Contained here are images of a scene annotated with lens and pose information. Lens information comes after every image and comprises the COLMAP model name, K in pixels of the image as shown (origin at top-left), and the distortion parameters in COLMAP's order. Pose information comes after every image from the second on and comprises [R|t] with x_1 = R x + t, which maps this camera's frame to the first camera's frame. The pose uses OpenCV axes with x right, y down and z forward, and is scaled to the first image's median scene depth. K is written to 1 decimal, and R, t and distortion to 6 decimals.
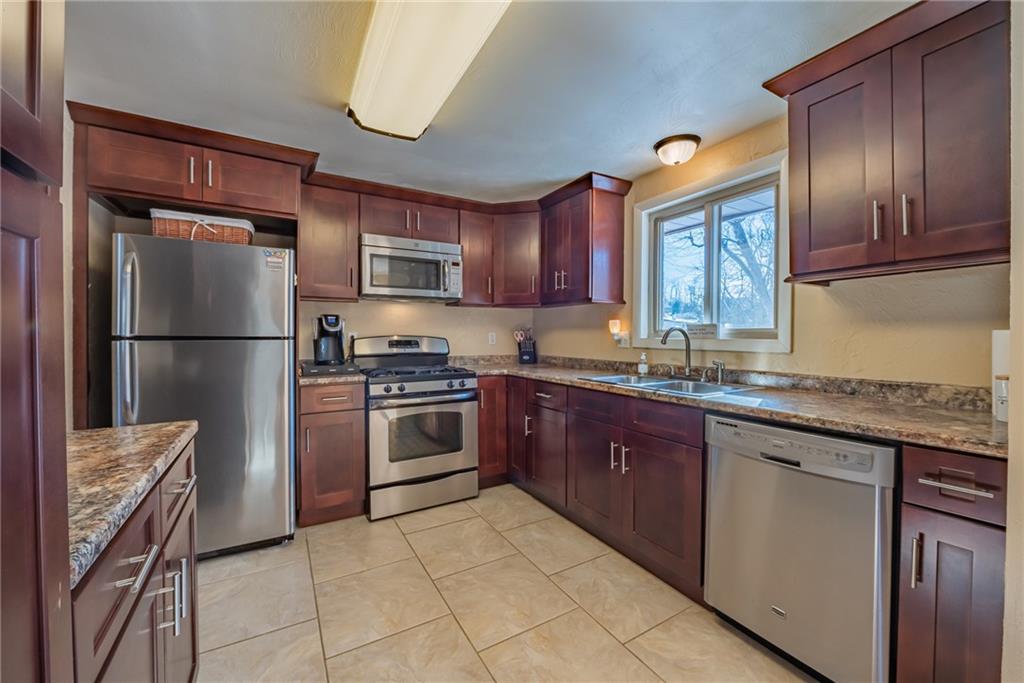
lens RADIAL K [[399.6, 0, 516.4], [0, 399.6, 337.7], [0, 0, 1]] dist [-0.001304, -0.000110]
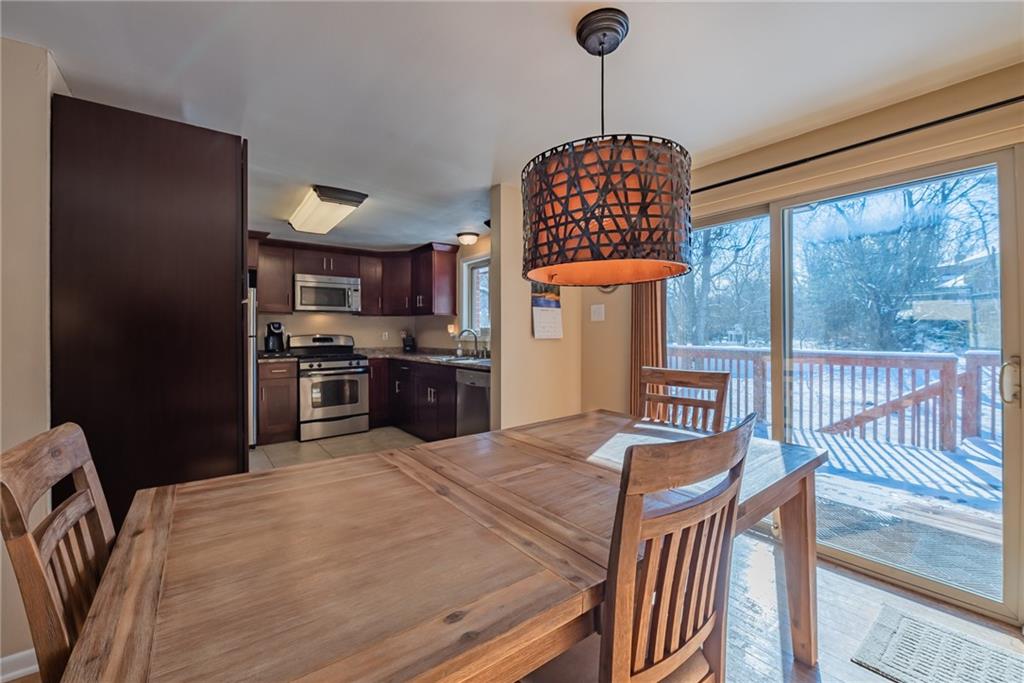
lens RADIAL K [[407.4, 0, 512.1], [0, 407.4, 330.1], [0, 0, 1]] dist [-0.002394, -0.000527]
pose [[0.991943, -0.005008, 0.126589, 0.302160], [0.006634, 0.999901, -0.012426, 0.002108], [-0.126514, 0.013165, 0.991877, -0.815621]]
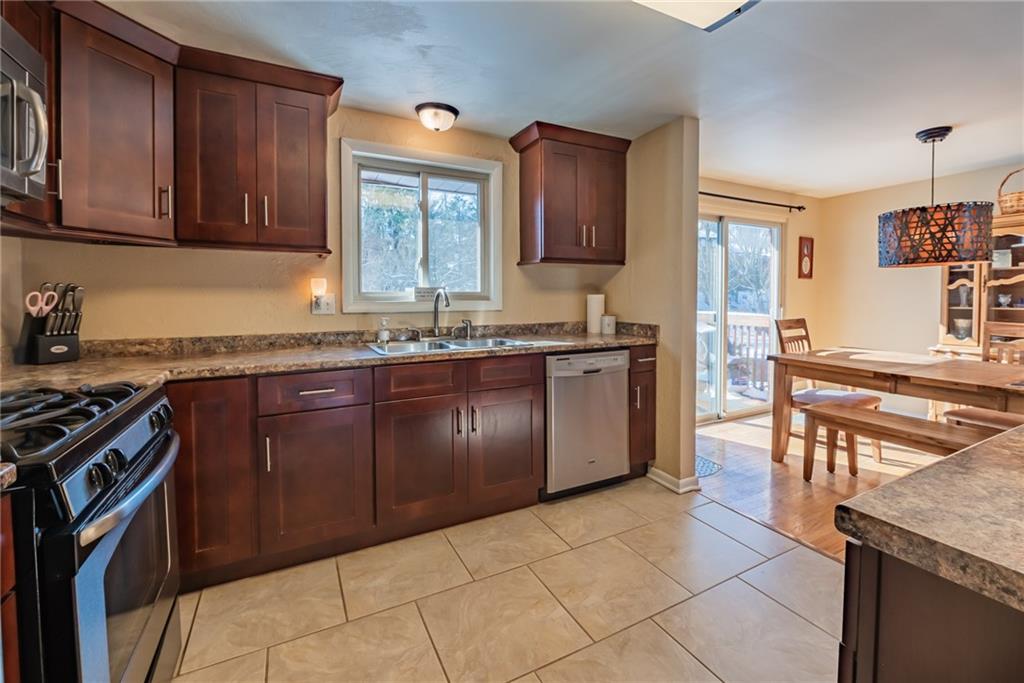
lens RADIAL K [[439.8, 0, 516.5], [0, 439.8, 308.8], [0, 0, 1]] dist [-0.001635, -0.000249]
pose [[0.052479, -0.031811, 0.998115, -0.607729], [0.008756, 0.999469, 0.031394, -0.009635], [-0.998584, 0.007092, 0.052730, 0.620623]]
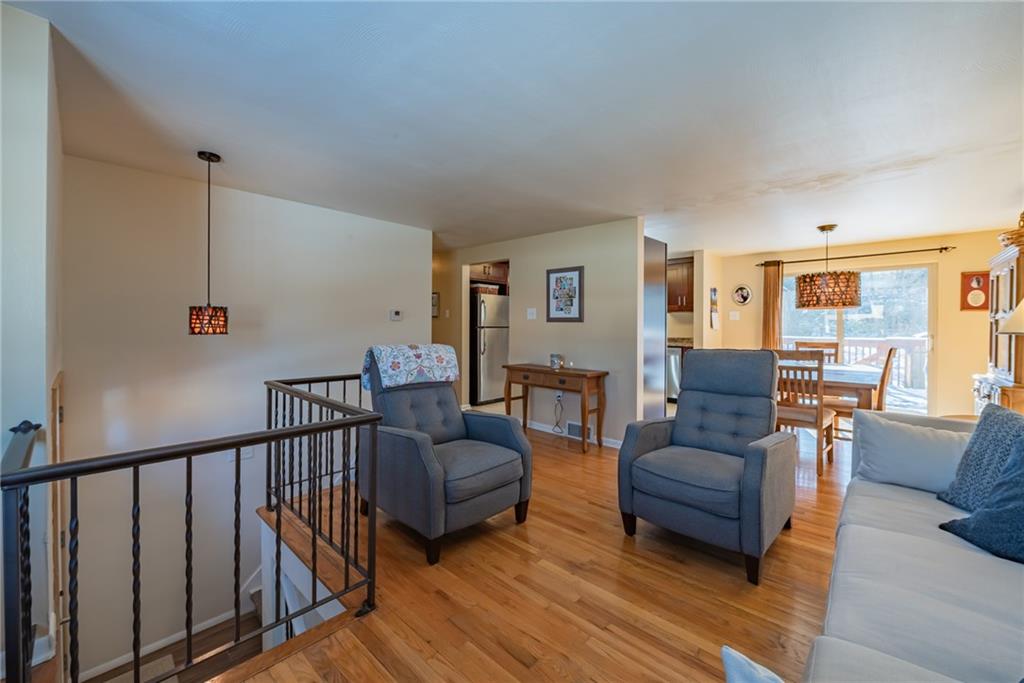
lens RADIAL K [[407.4, 0, 512.1], [0, 407.4, 330.1], [0, 0, 1]] dist [-0.002394, -0.000527]
pose [[0.964974, -0.006015, 0.262275, -1.116512], [0.005026, 0.999978, 0.004440, -0.000101], [-0.262296, -0.002966, 0.964983, -1.524633]]
